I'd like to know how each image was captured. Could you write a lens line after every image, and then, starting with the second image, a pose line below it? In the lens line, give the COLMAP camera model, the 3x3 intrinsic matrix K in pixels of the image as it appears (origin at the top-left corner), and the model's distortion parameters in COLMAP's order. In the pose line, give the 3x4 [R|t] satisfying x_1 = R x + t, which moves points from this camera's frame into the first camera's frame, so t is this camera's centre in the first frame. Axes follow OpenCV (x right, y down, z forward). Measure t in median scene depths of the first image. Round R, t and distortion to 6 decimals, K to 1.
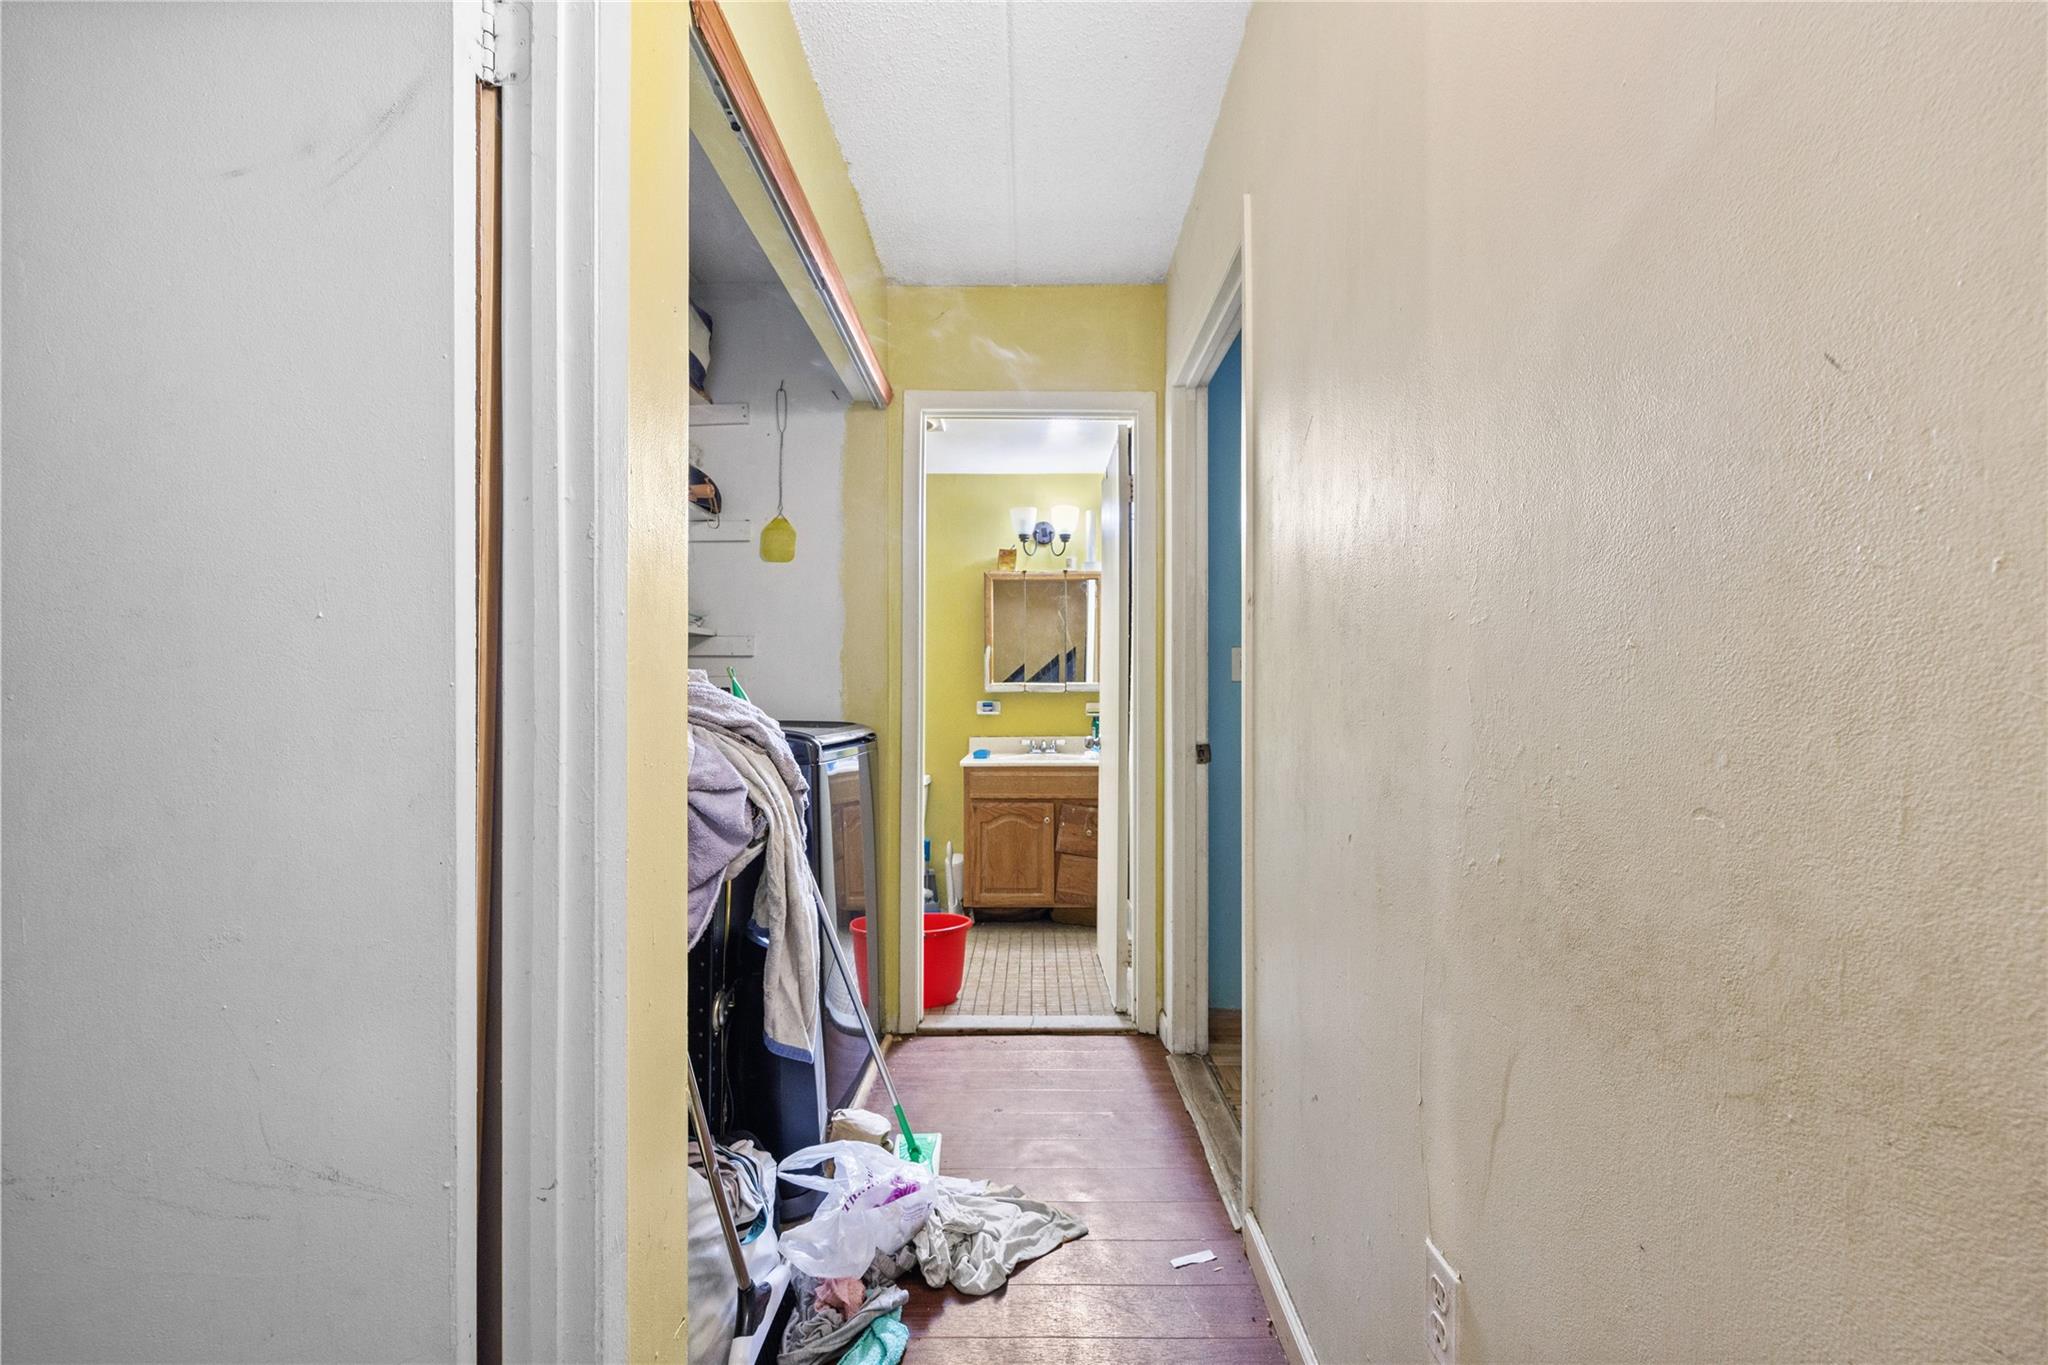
lens RADIAL K [[835.0, 0, 1031.8], [0, 835.0, 701.0], [0, 0, 1]] dist [0.000026, -0.000123]
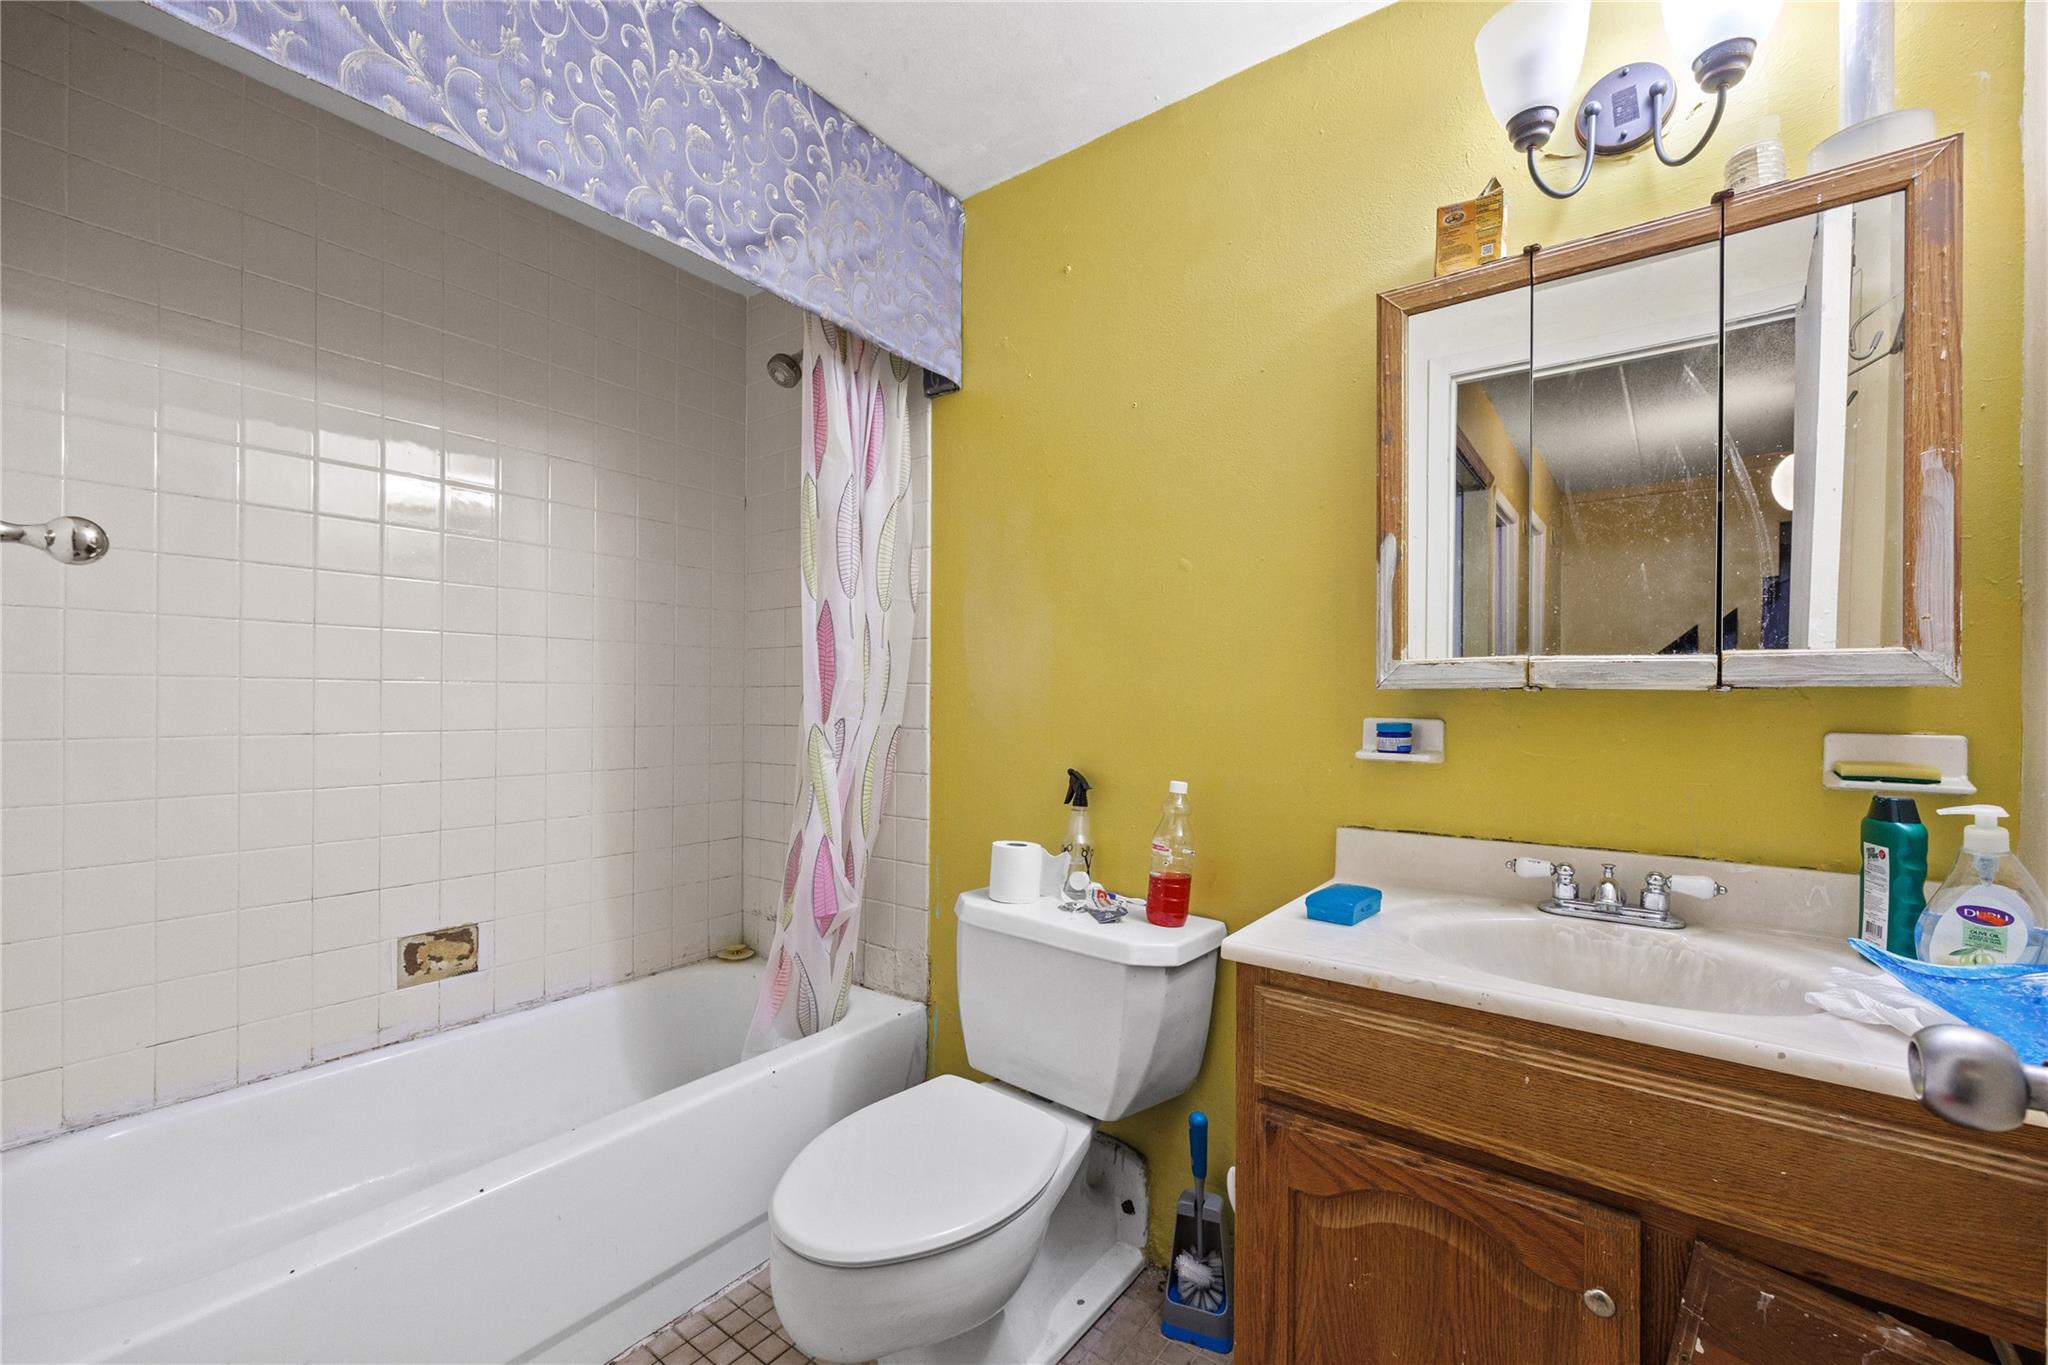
lens RADIAL K [[835.0, 0, 1031.8], [0, 835.0, 701.0], [0, 0, 1]] dist [0.000026, -0.000123]
pose [[0.797795, 0.009532, -0.602853, 0.027004], [-0.006667, 0.999953, 0.006988, -0.007822], [0.602891, -0.001556, 0.797822, 0.678454]]
